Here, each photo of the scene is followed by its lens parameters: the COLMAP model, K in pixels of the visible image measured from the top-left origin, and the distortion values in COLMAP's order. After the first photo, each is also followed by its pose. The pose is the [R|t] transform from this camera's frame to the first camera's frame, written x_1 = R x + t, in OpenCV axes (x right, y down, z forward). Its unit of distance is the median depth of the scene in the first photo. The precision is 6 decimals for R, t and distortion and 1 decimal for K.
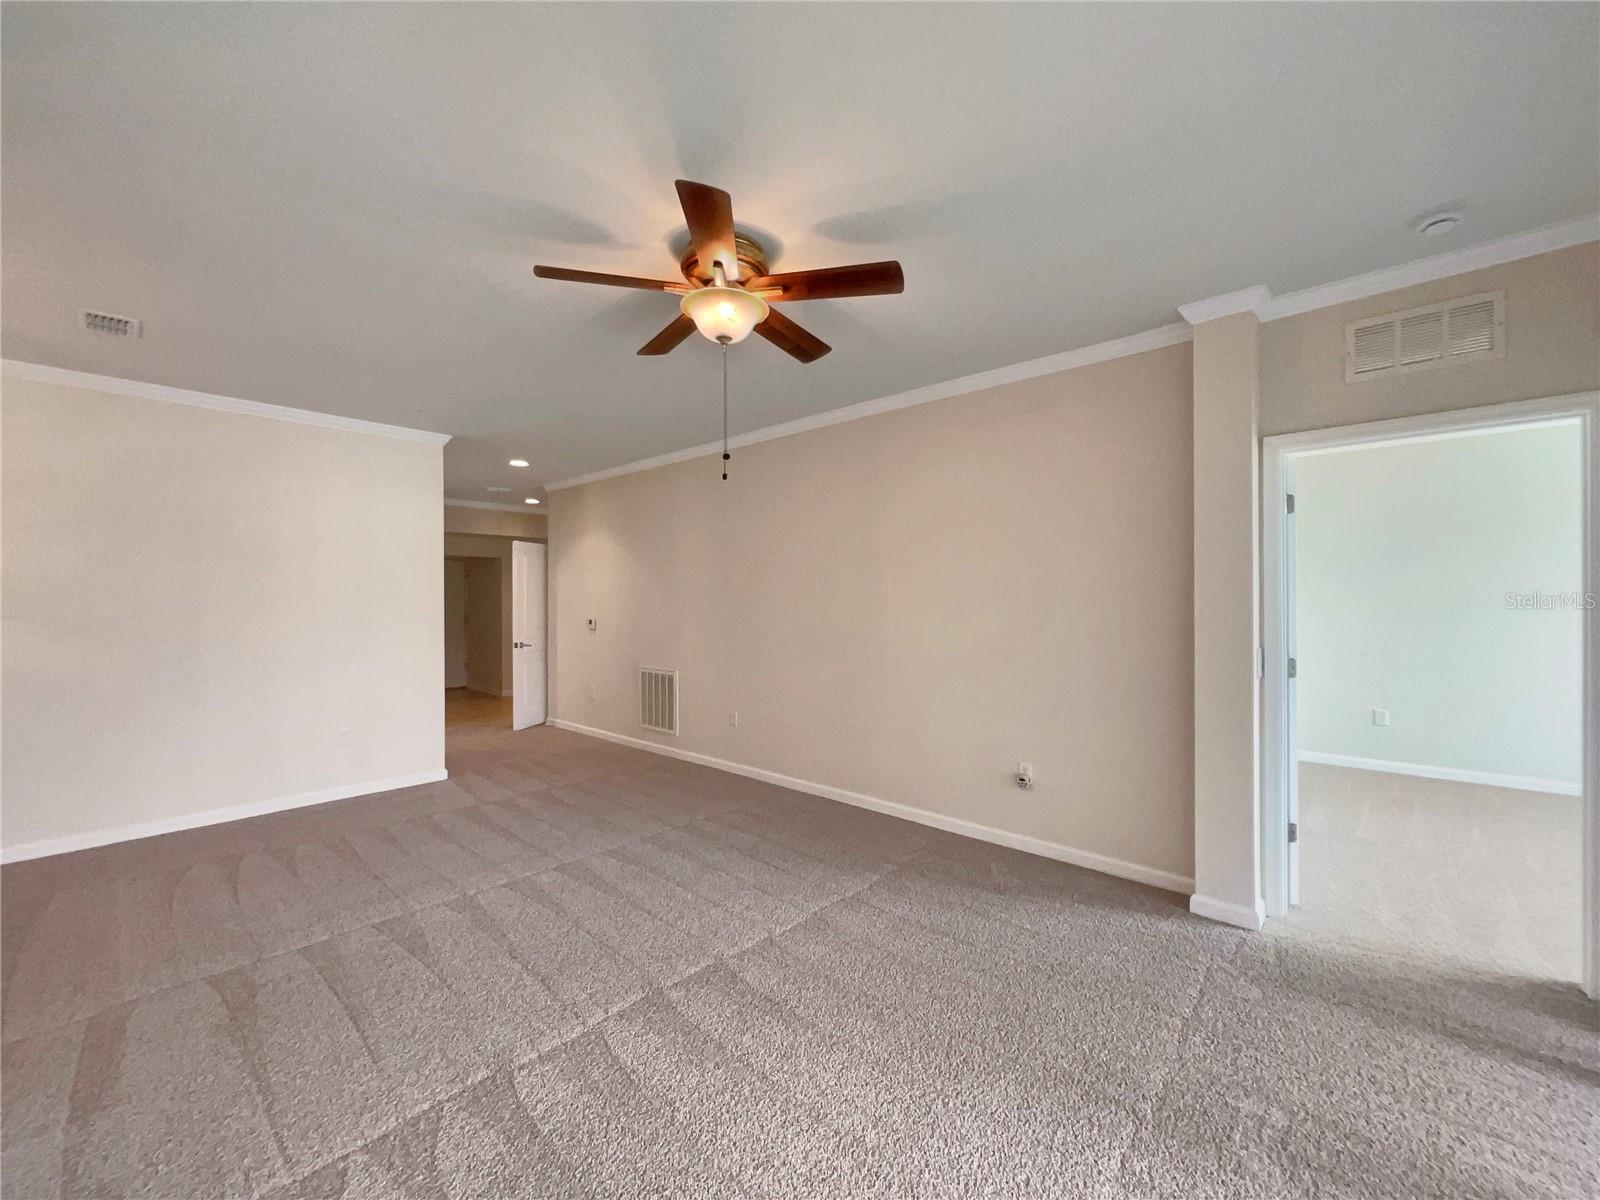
lens RADIAL K [[664.9, 0, 800.0], [0, 664.9, 600.0], [0, 0, 1]] dist [-0.000204, 0.000082]
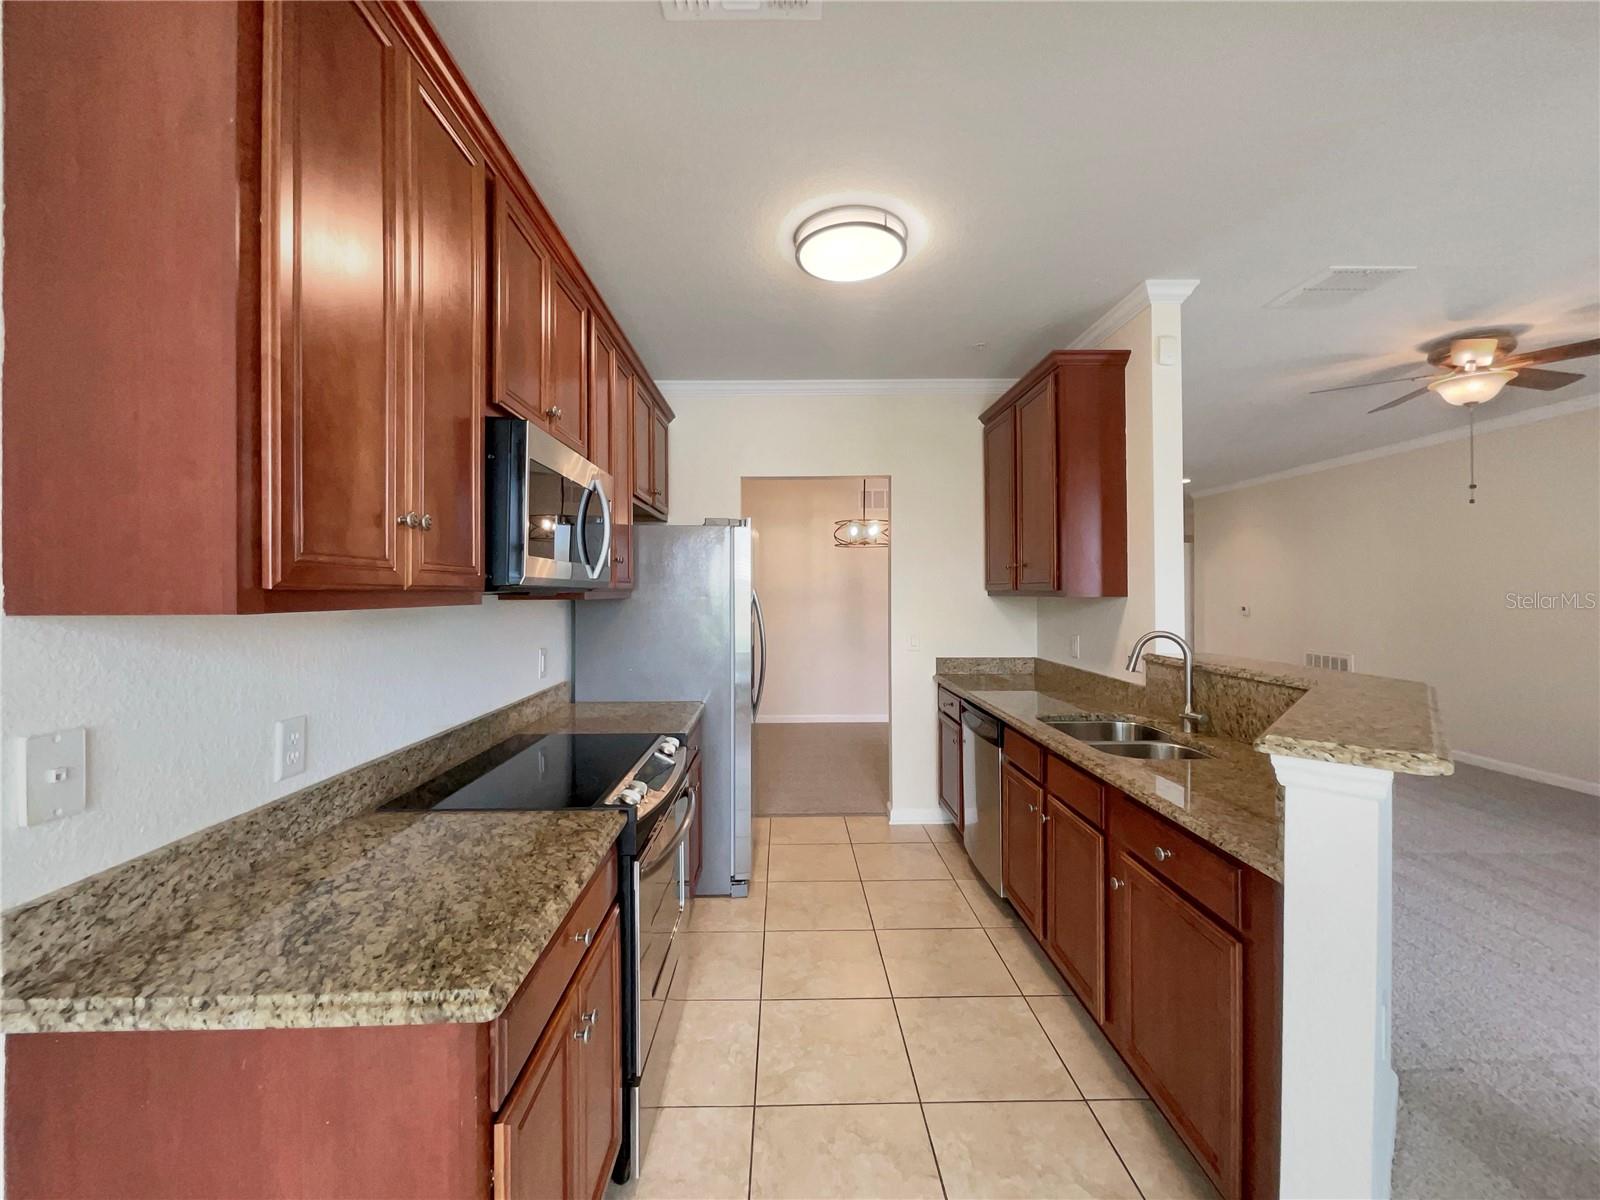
lens RADIAL K [[637.1, 0, 795.9], [0, 637.1, 589.2], [0, 0, 1]] dist [0.020338, -0.010826]
pose [[0.685577, -0.004597, -0.727985, -0.104918], [0.003641, 0.999989, -0.002886, -0.002670], [0.727991, -0.000672, 0.685587, -0.961448]]
